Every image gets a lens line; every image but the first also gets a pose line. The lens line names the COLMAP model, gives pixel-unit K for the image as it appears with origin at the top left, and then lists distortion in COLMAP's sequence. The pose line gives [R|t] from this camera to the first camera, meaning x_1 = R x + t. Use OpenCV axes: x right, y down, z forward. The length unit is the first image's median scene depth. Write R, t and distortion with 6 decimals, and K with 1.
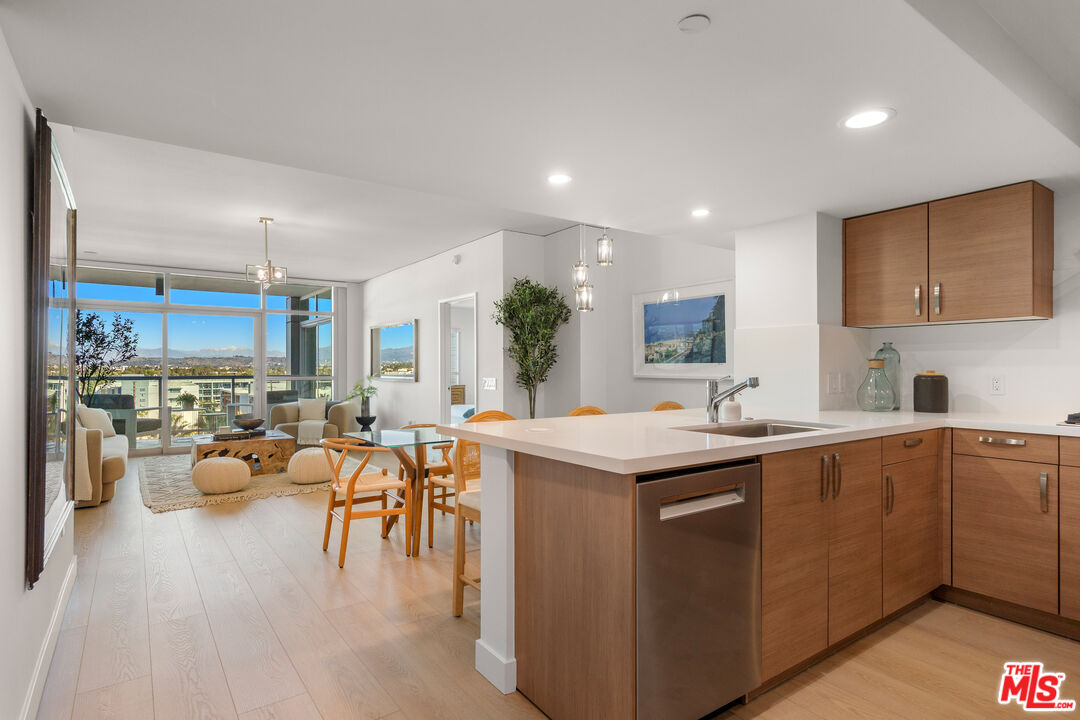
lens RADIAL K [[571.5, 0, 542.8], [0, 571.5, 365.8], [0, 0, 1]] dist [-0.003973, -0.000626]
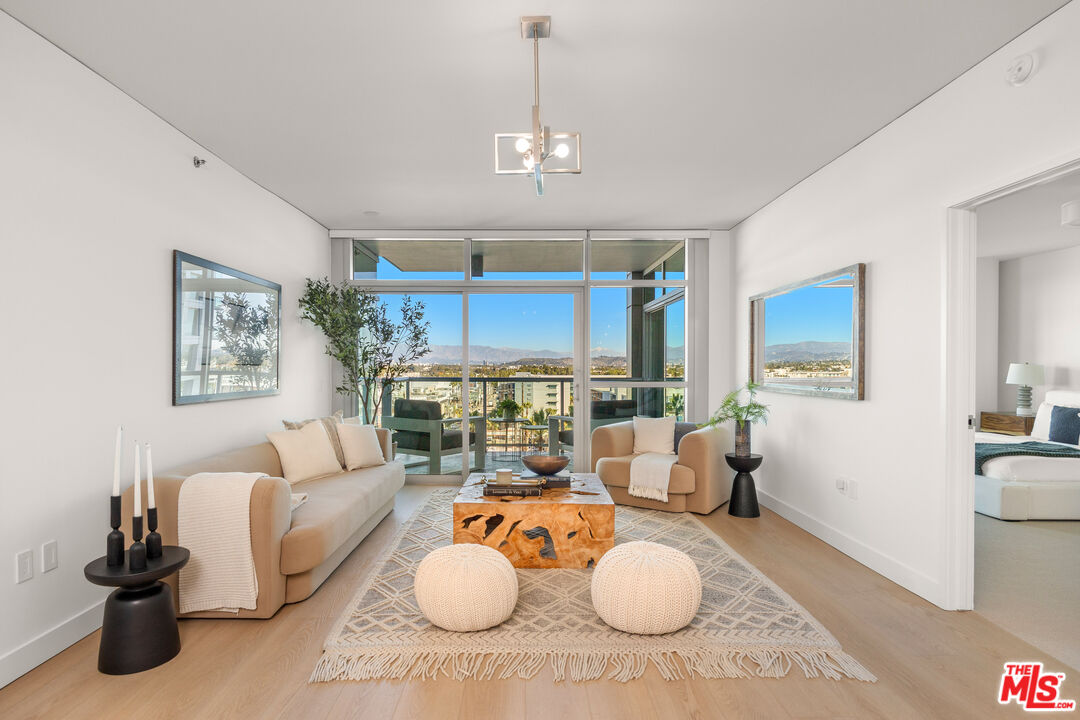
lens RADIAL K [[571.5, 0, 539.7], [0, 571.5, 366.4], [0, 0, 1]] dist [-0.003973, -0.000626]
pose [[0.821924, 0.001440, -0.569595, -0.156017], [-0.001802, 0.999998, -0.000072, 0.001536], [0.569594, 0.001086, 0.821925, 0.428605]]
